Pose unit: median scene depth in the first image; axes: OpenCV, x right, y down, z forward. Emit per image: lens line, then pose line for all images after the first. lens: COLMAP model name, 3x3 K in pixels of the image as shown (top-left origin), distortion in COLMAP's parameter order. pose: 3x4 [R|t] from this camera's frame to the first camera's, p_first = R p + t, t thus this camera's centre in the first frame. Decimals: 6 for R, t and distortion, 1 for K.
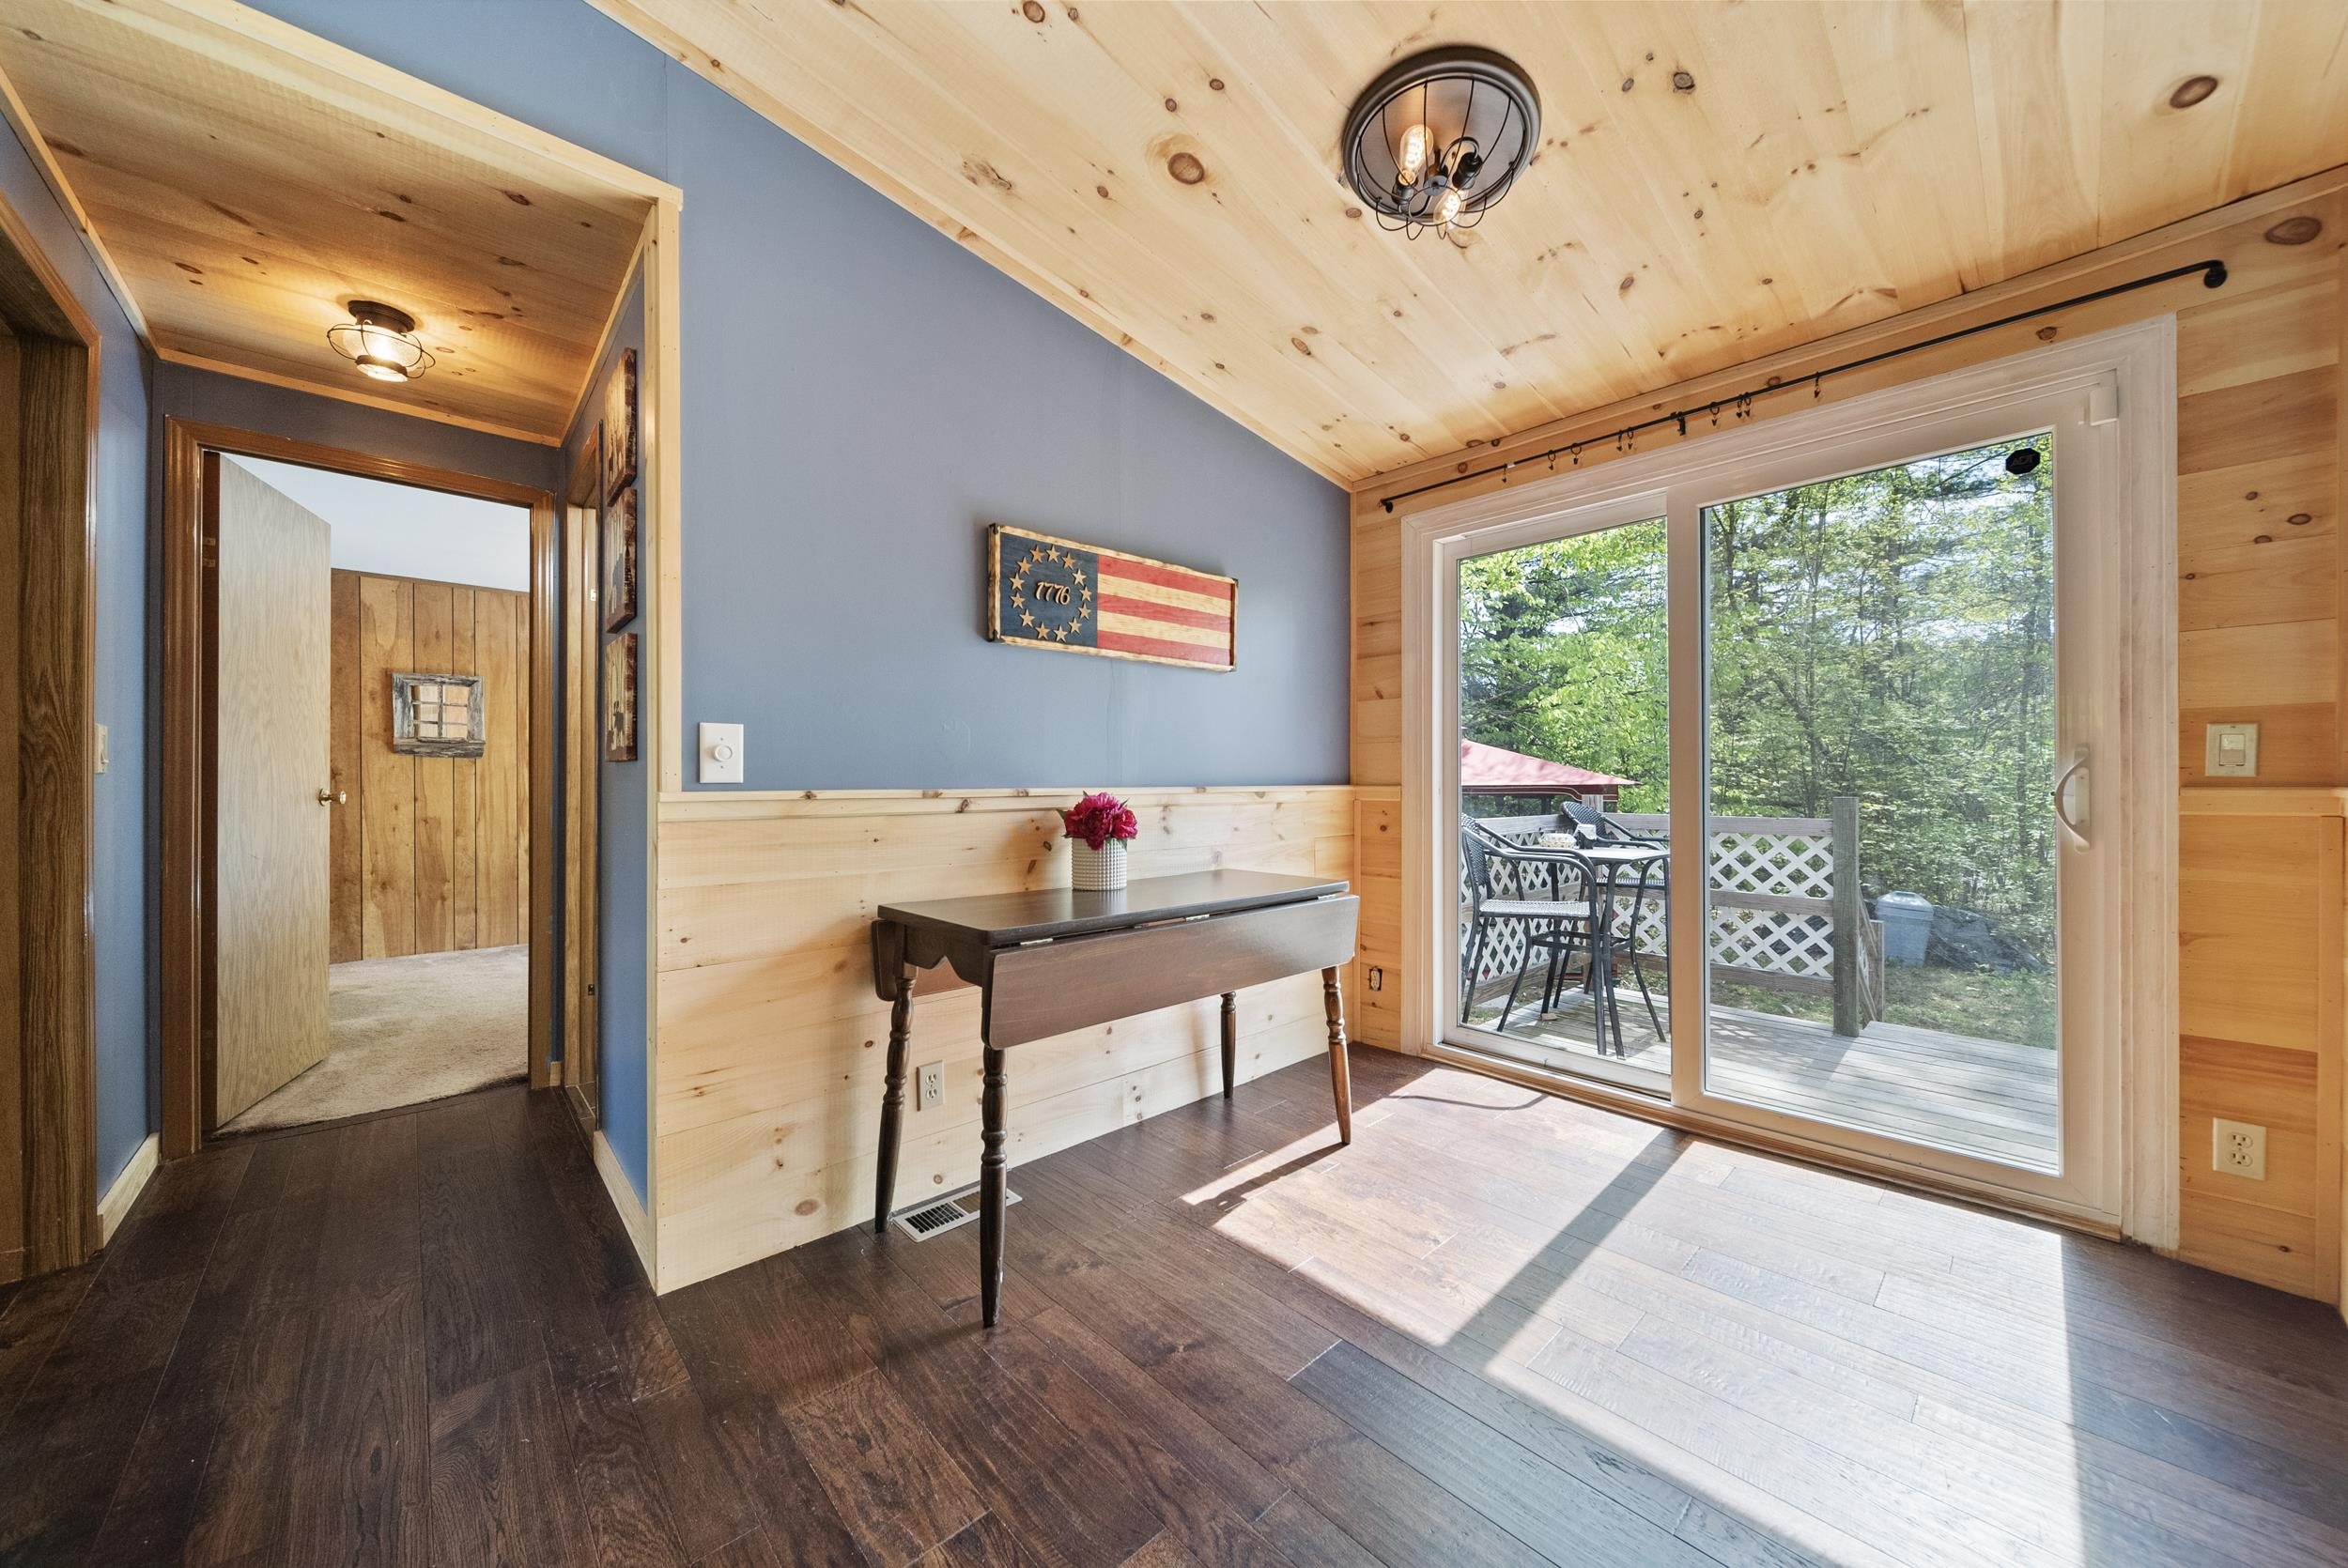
lens RADIAL K [[826.5, 0, 1175.7], [0, 826.5, 785.6], [0, 0, 1]] dist [0.001795, -0.002271]
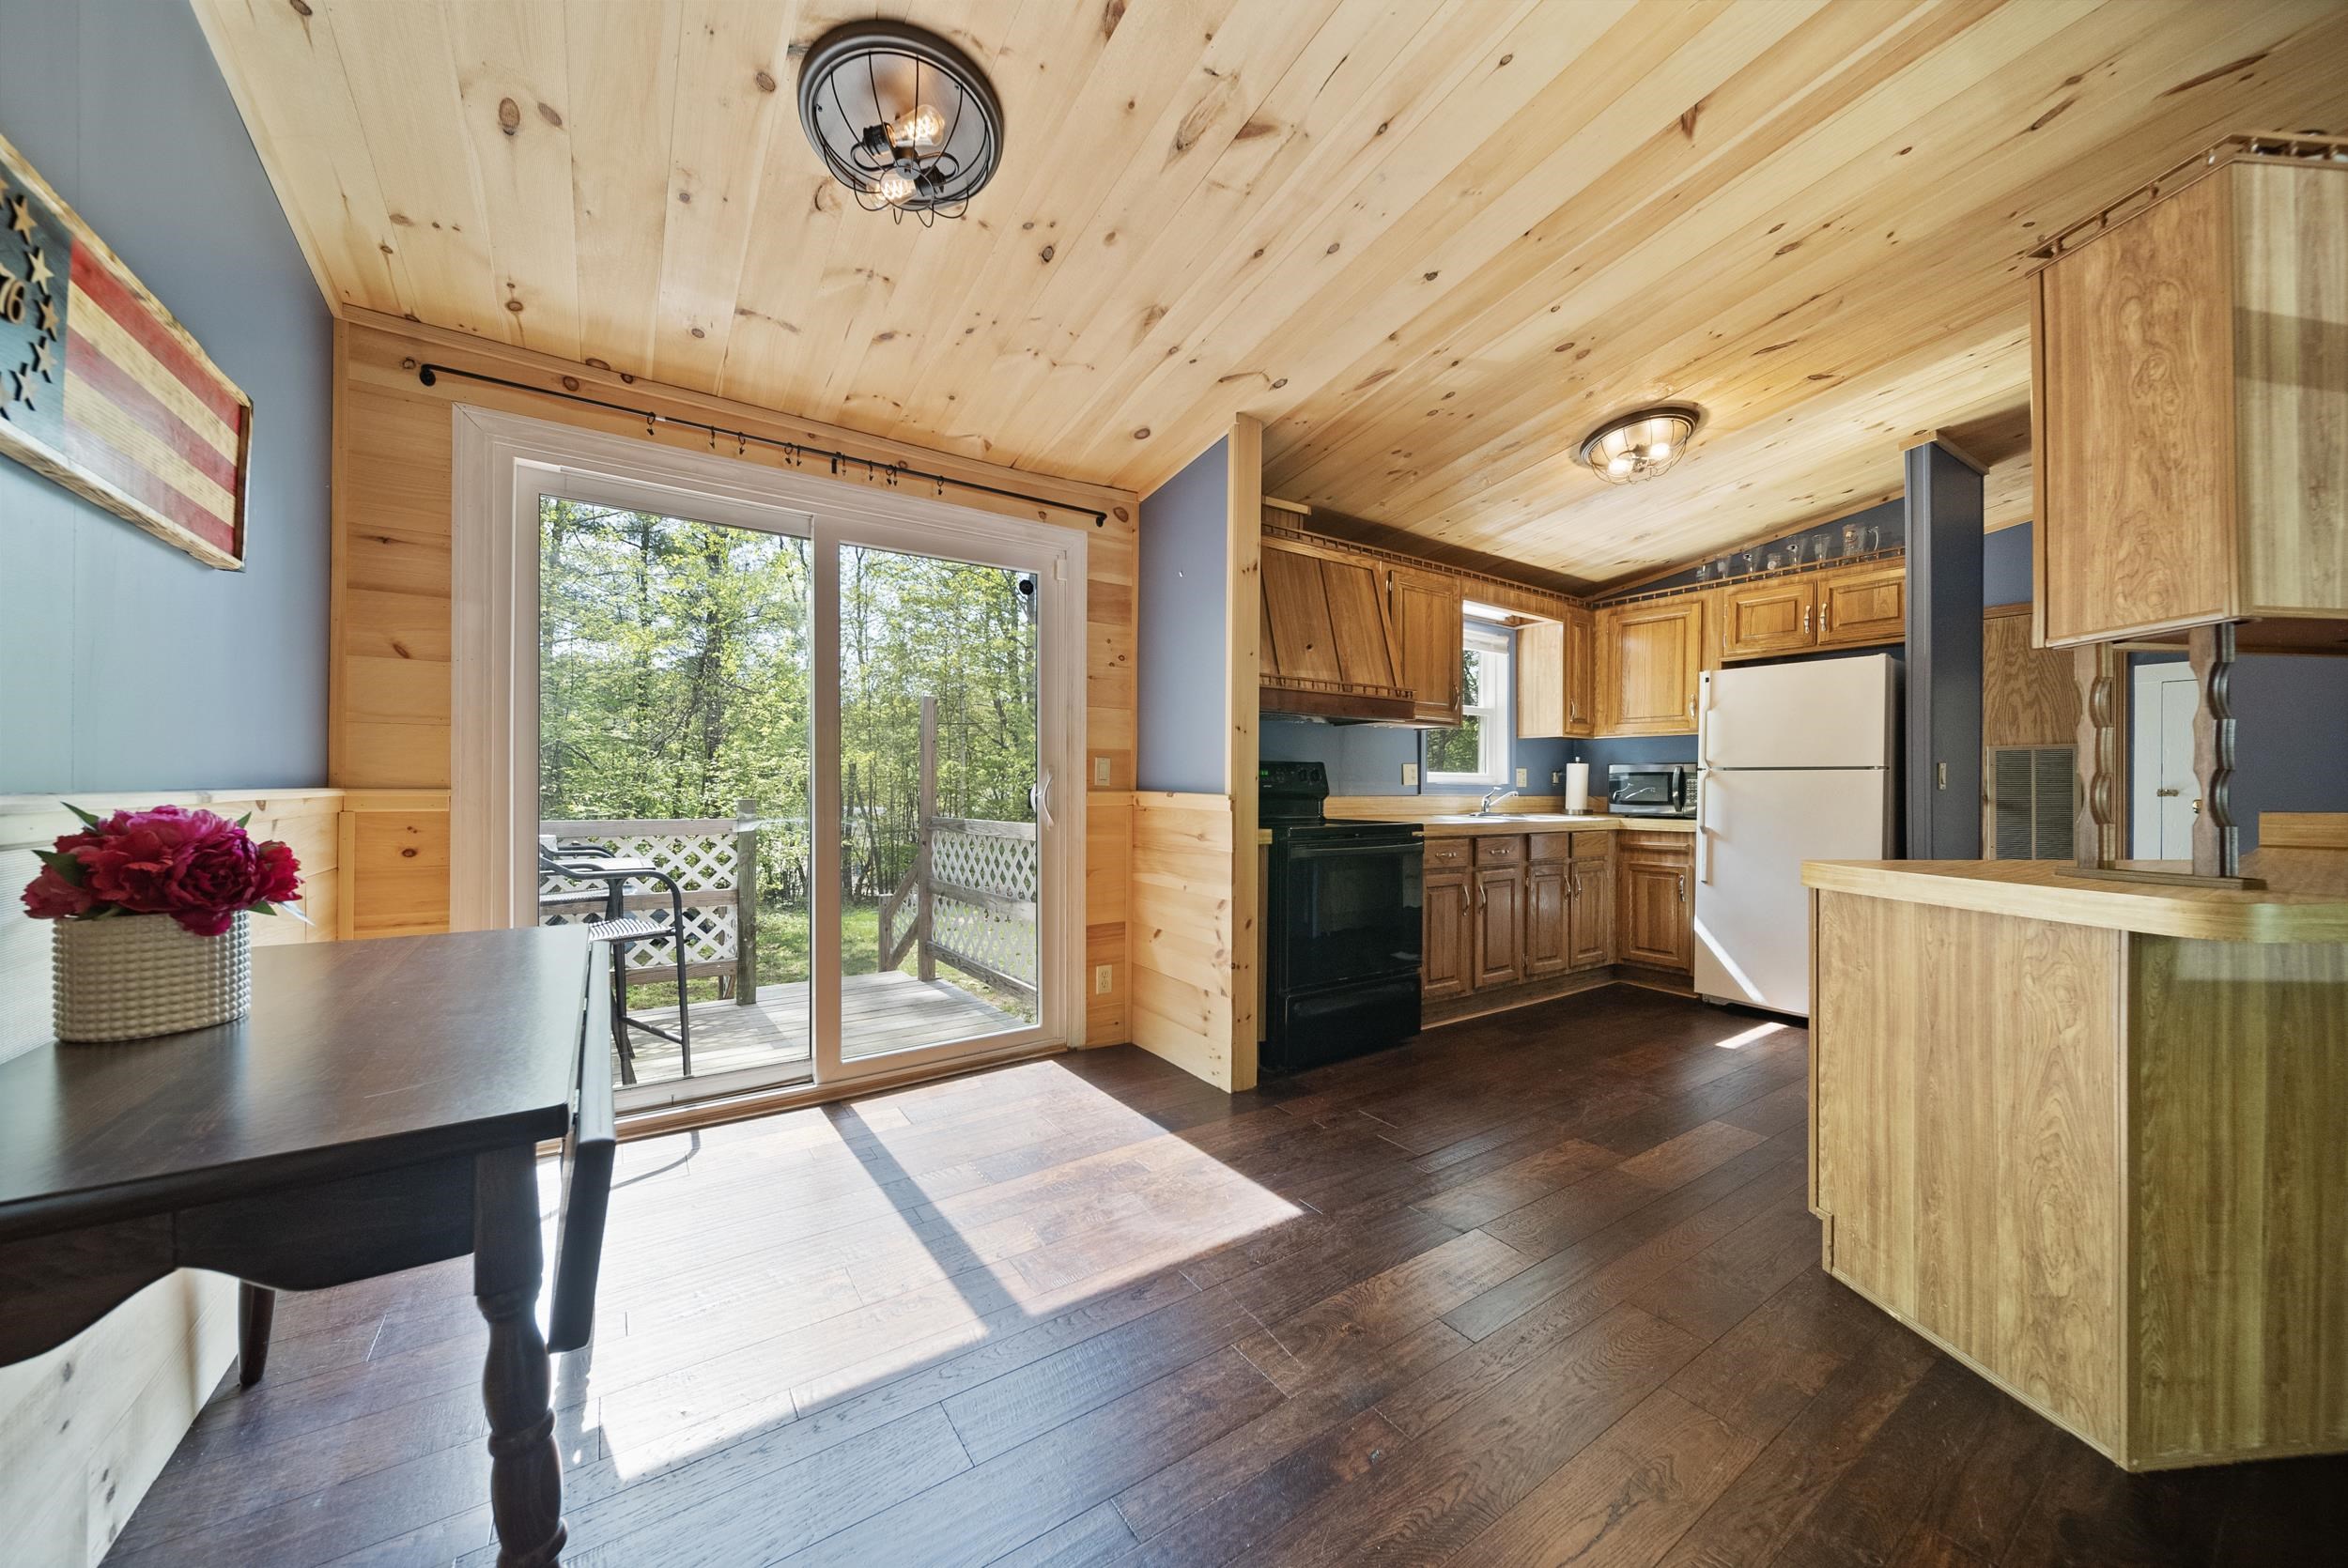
lens RADIAL K [[826.5, 0, 1175.7], [0, 826.5, 785.6], [0, 0, 1]] dist [0.001795, -0.002271]
pose [[0.148214, 0.005937, 0.988938, -0.412838], [-0.002061, 0.999982, -0.005694, -0.000066], [-0.988953, -0.001194, 0.148223, 0.382482]]
